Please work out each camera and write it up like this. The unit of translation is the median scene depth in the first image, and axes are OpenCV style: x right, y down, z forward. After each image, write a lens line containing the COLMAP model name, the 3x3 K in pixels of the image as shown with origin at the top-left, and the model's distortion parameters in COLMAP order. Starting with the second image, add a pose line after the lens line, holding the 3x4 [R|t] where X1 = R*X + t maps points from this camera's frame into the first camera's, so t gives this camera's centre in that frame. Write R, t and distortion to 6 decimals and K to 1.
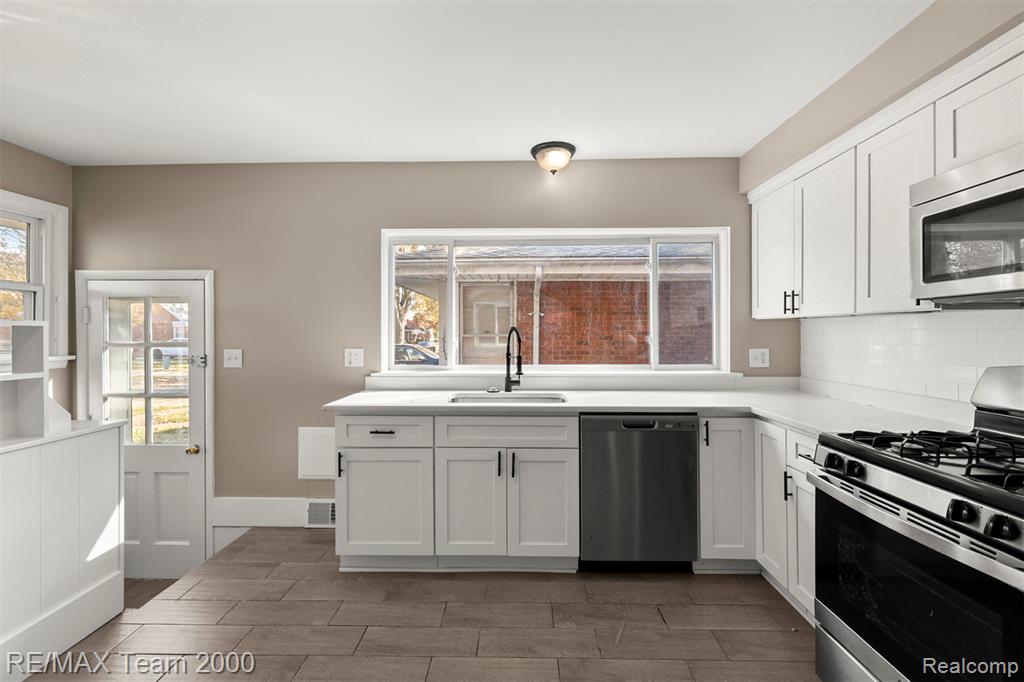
lens RADIAL K [[445.5, 0, 514.3], [0, 445.5, 333.8], [0, 0, 1]] dist [0.002072, 0.000275]
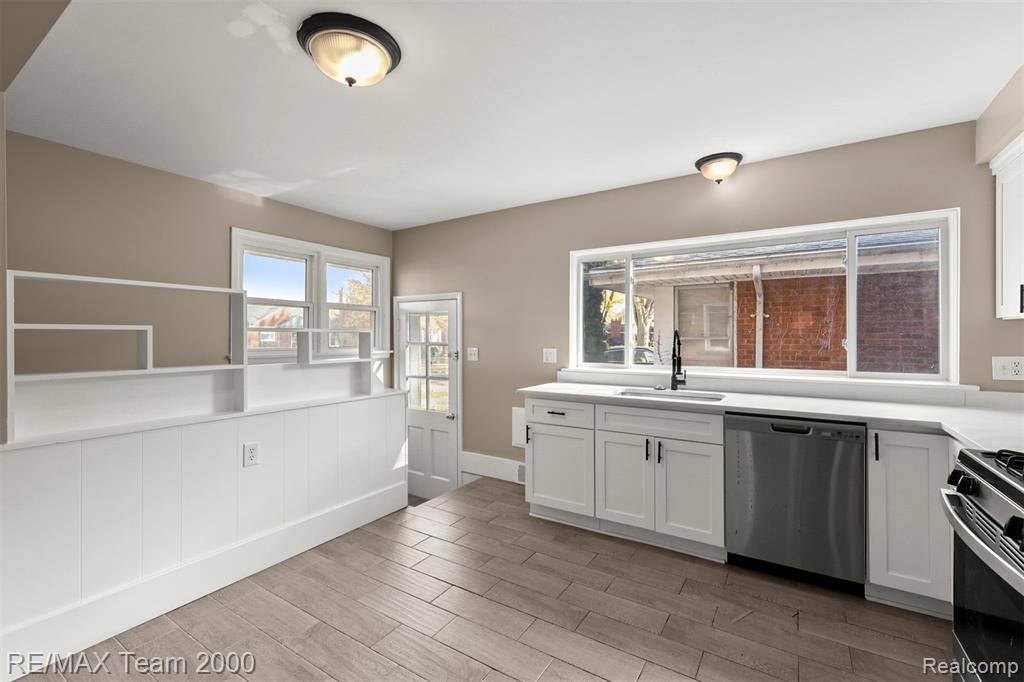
lens RADIAL K [[445.5, 0, 516.7], [0, 445.5, 338.2], [0, 0, 1]] dist [0.002072, 0.000275]
pose [[0.854367, 0.003048, -0.519661, 0.226548], [-0.000886, 0.999990, 0.004410, -0.001583], [0.519670, -0.003307, 0.854361, -0.132742]]
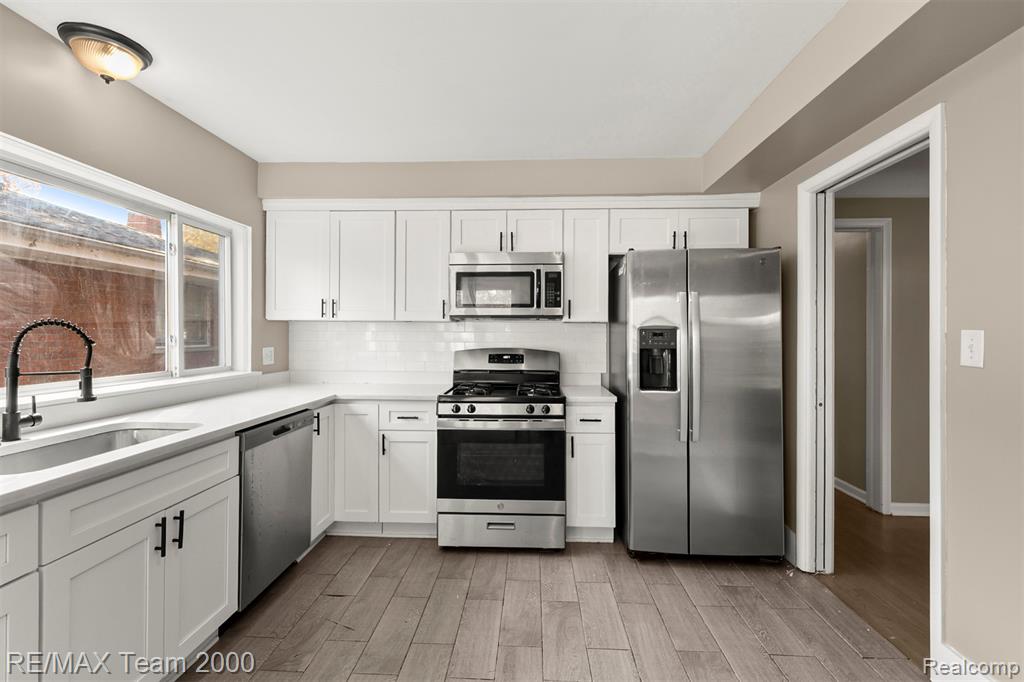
lens RADIAL K [[445.5, 0, 514.8], [0, 445.5, 334.9], [0, 0, 1]] dist [0.002072, 0.000275]
pose [[0.027788, 0.002647, 0.999610, -0.534233], [-0.004234, 0.999988, -0.002530, 0.003803], [-0.999605, -0.004162, 0.027799, 0.396164]]
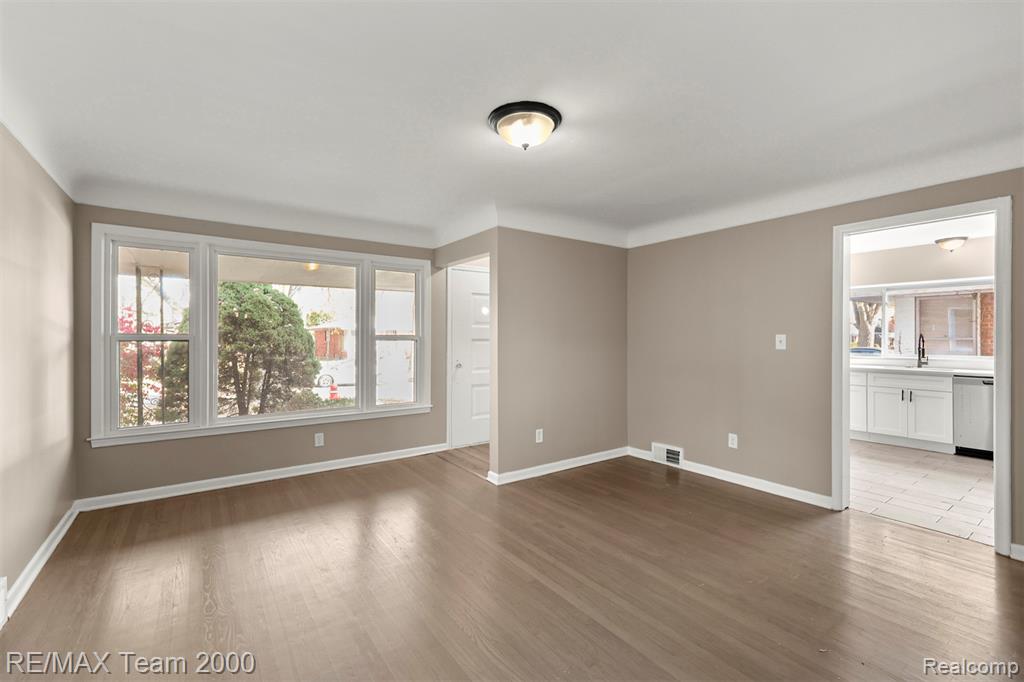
lens RADIAL K [[445.5, 0, 512.7], [0, 445.5, 336.2], [0, 0, 1]] dist [0.002072, 0.000275]
pose [[0.597759, 0.002946, -0.801670, 0.487644], [-0.002982, 0.999995, 0.001452, -0.003582], [0.801670, 0.001522, 0.597764, -1.581860]]
